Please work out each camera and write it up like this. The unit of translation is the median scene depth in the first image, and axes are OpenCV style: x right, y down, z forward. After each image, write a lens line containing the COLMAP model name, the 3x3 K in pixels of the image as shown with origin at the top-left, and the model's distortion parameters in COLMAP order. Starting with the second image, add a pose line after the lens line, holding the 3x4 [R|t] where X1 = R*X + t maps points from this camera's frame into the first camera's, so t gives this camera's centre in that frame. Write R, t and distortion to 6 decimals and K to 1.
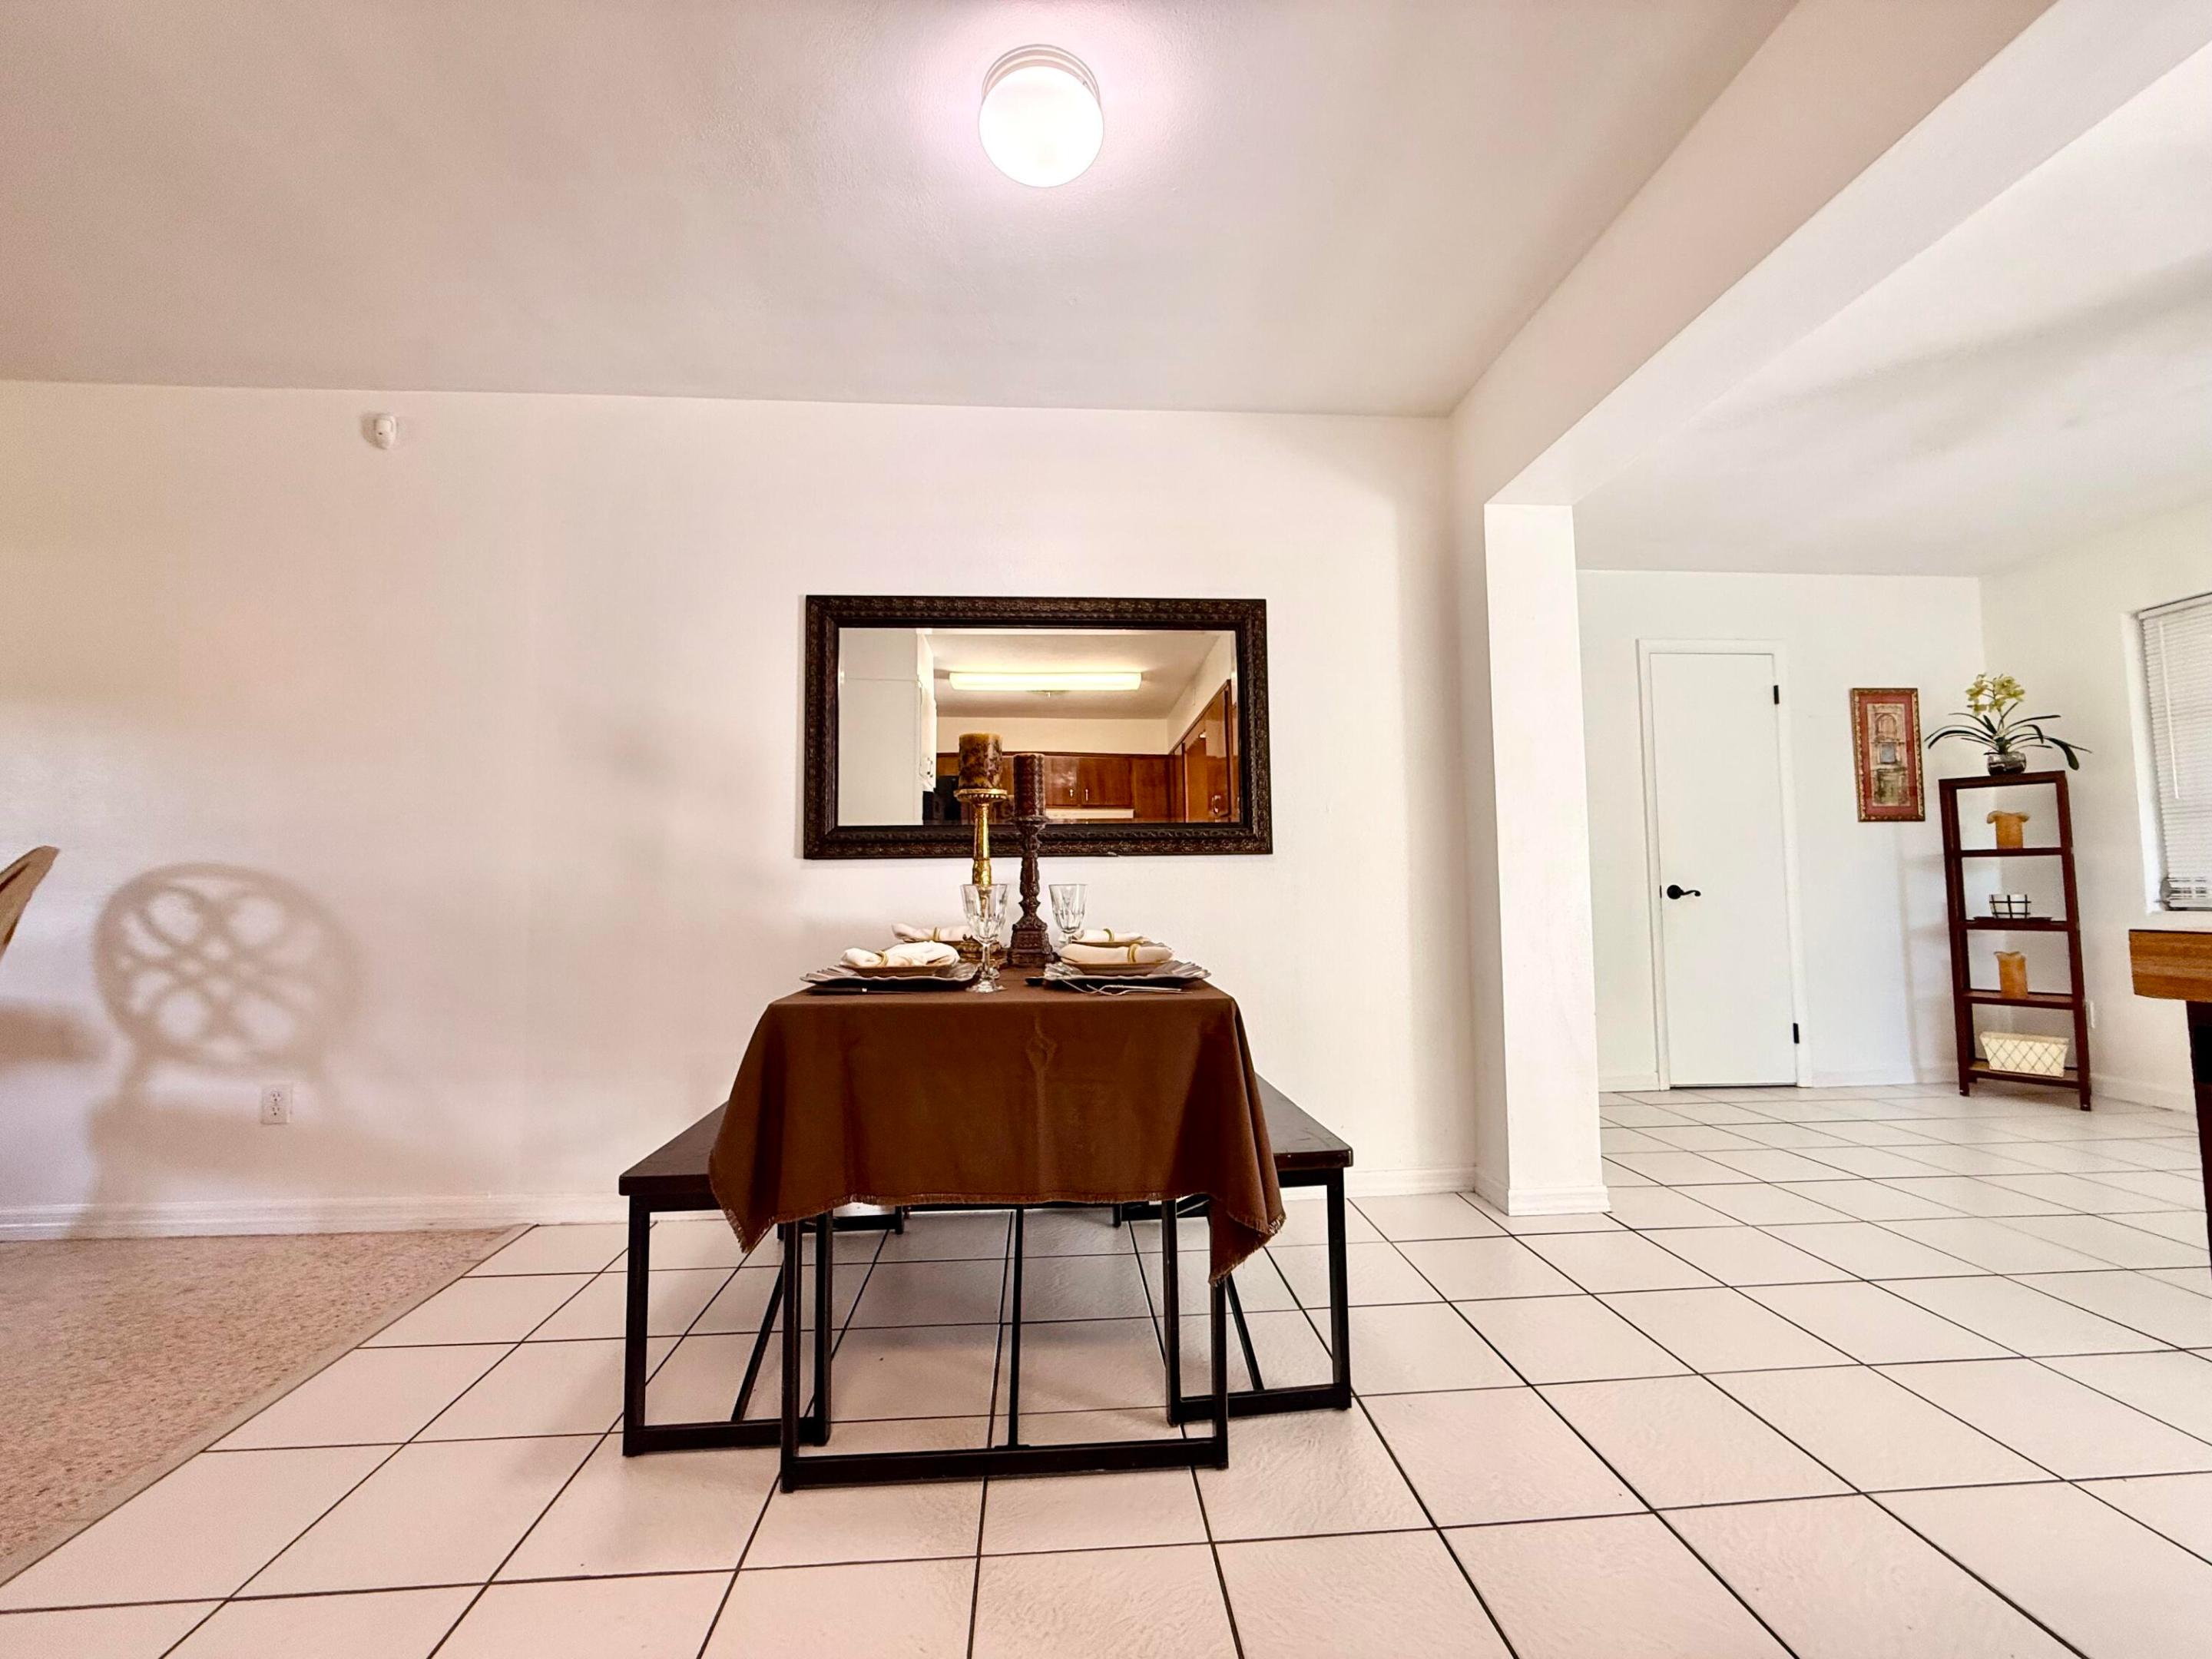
lens RADIAL K [[877.5, 0, 1104.4], [0, 877.5, 828.8], [0, 0, 1]] dist [0.001161, -0.000039]
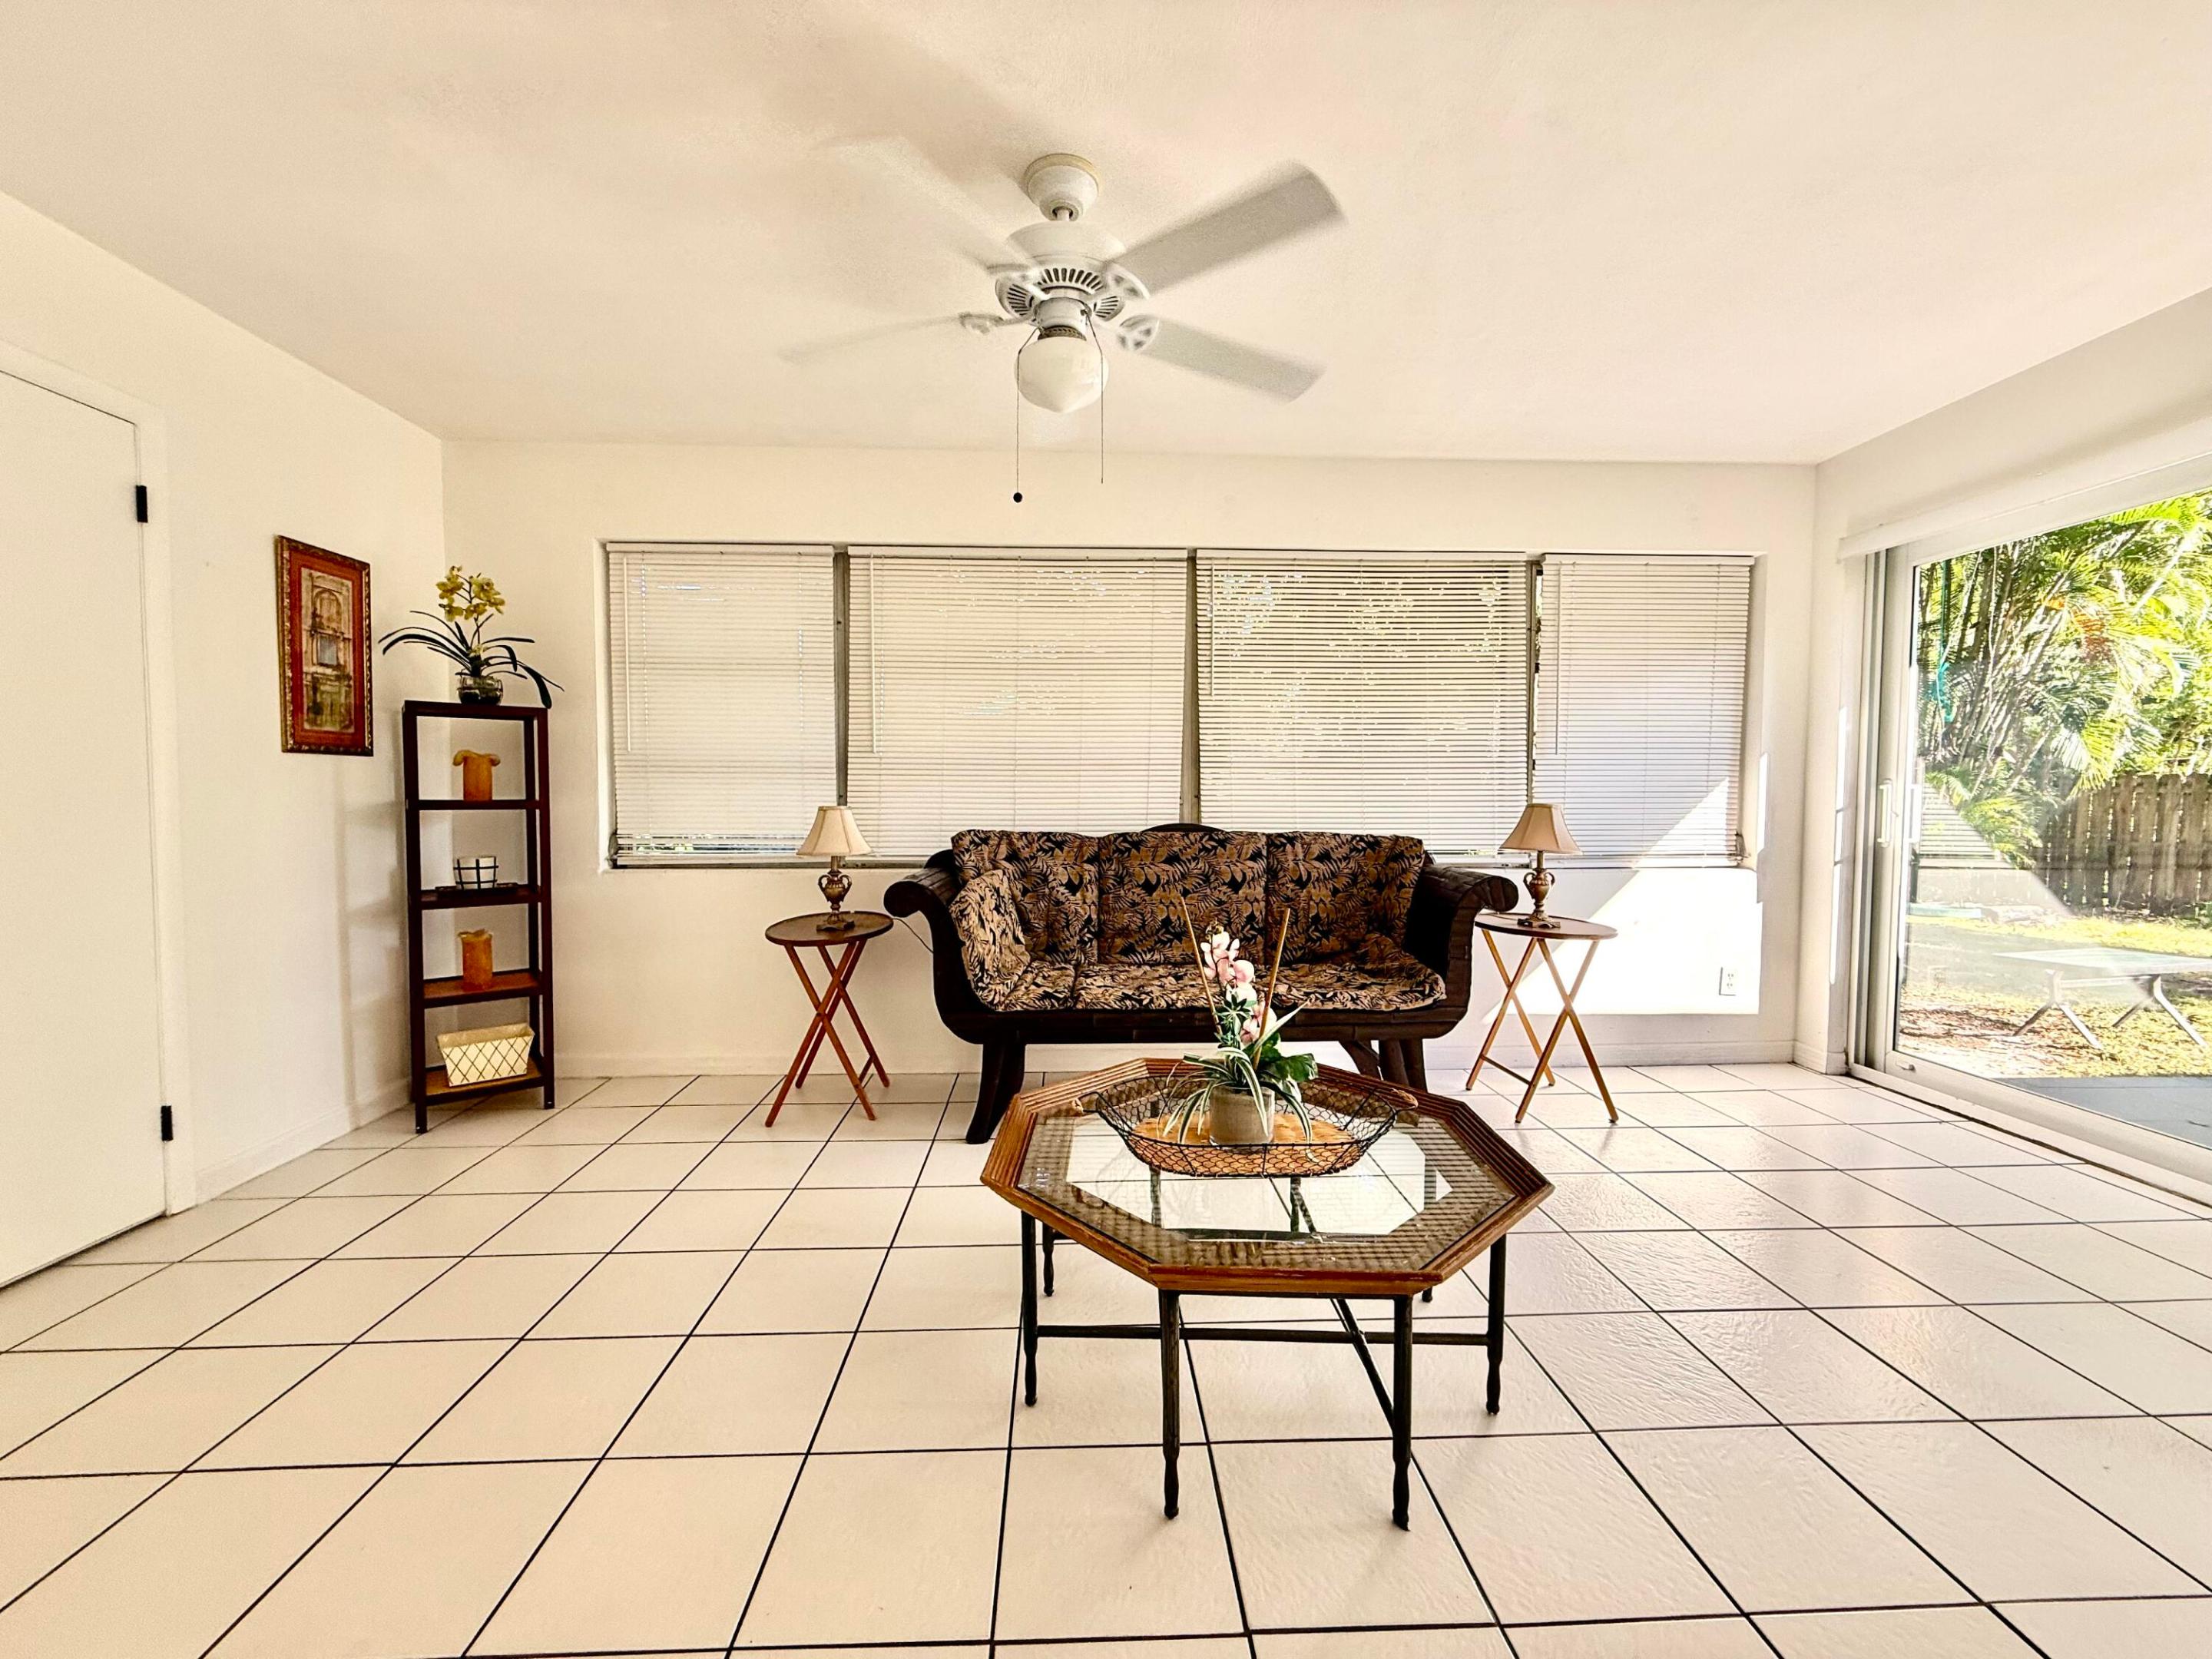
lens RADIAL K [[877.5, 0, 1103.9], [0, 877.5, 833.1], [0, 0, 1]] dist [0.001161, -0.000039]
pose [[0.029257, -0.035461, 0.998943, 0.255877], [-0.072231, 0.996683, 0.037496, -0.016854], [-0.996959, -0.073251, 0.026599, 0.410317]]
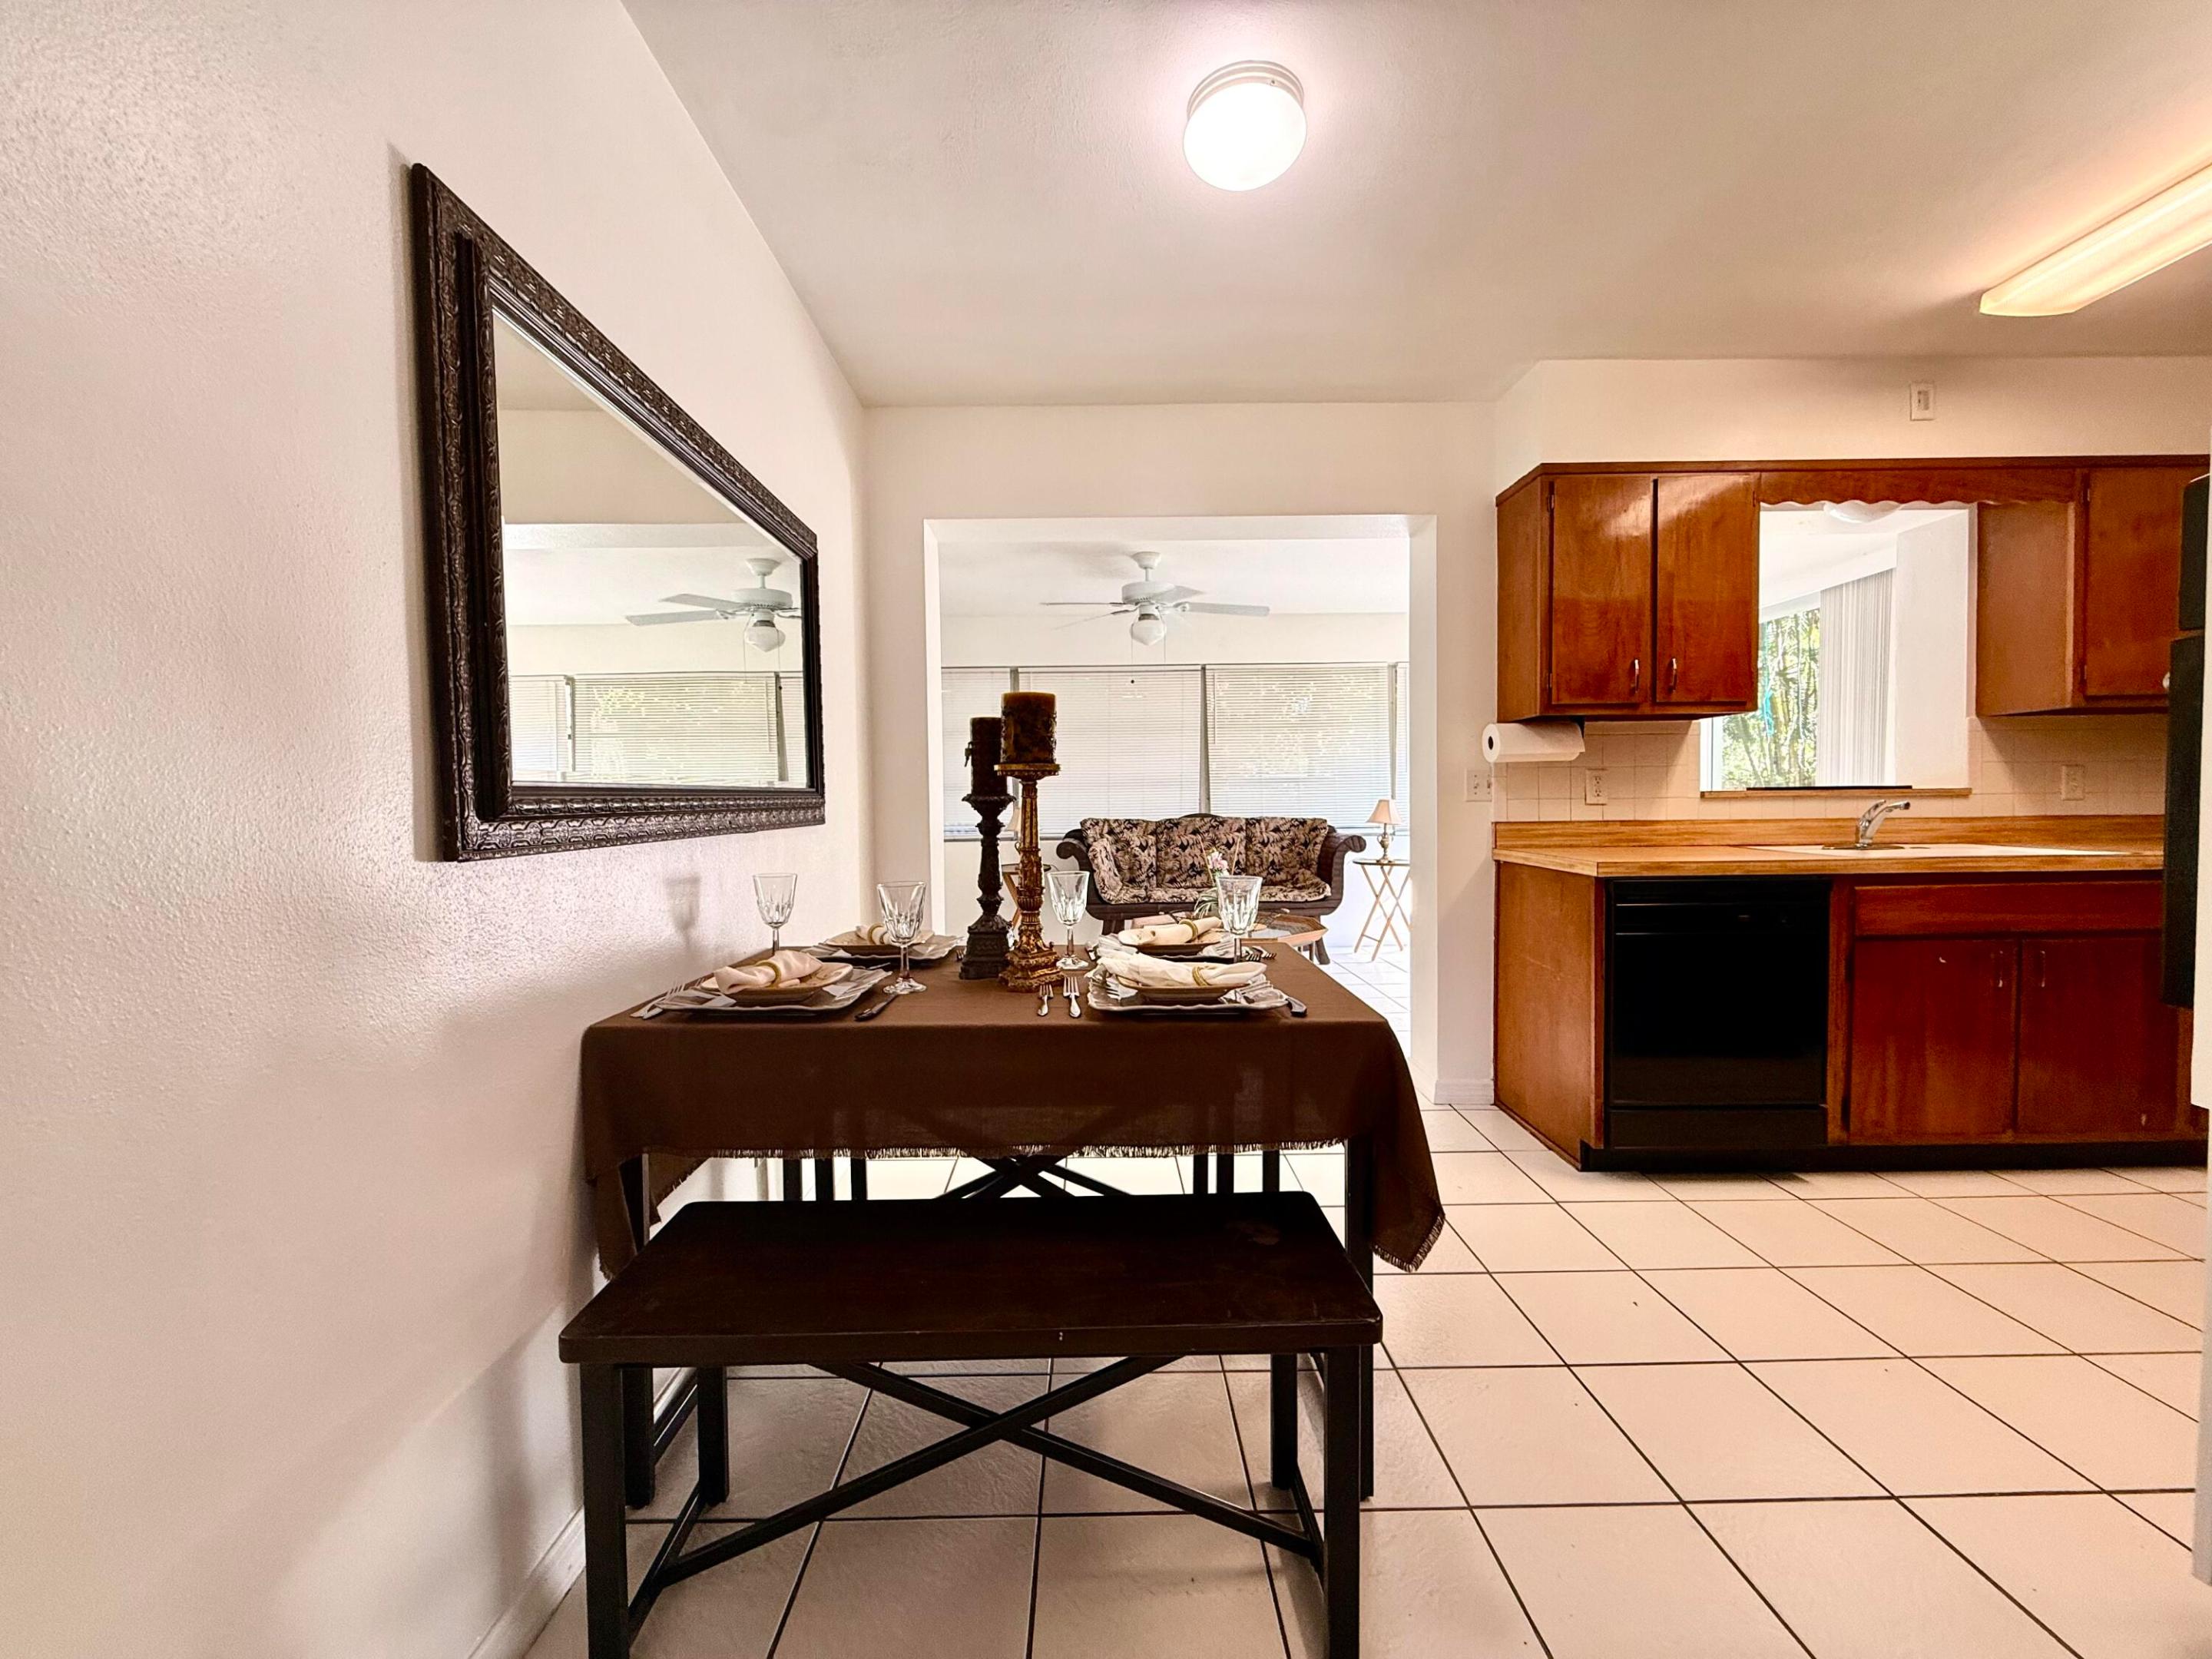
lens RADIAL K [[877.5, 0, 1090.0], [0, 877.5, 852.6], [0, 0, 1]] dist [0.001161, -0.000039]
pose [[0.048238, -0.045856, 0.997783, -0.473148], [-0.058759, 0.997085, 0.048665, 0.004872], [-0.997106, -0.060977, 0.045403, 0.478732]]
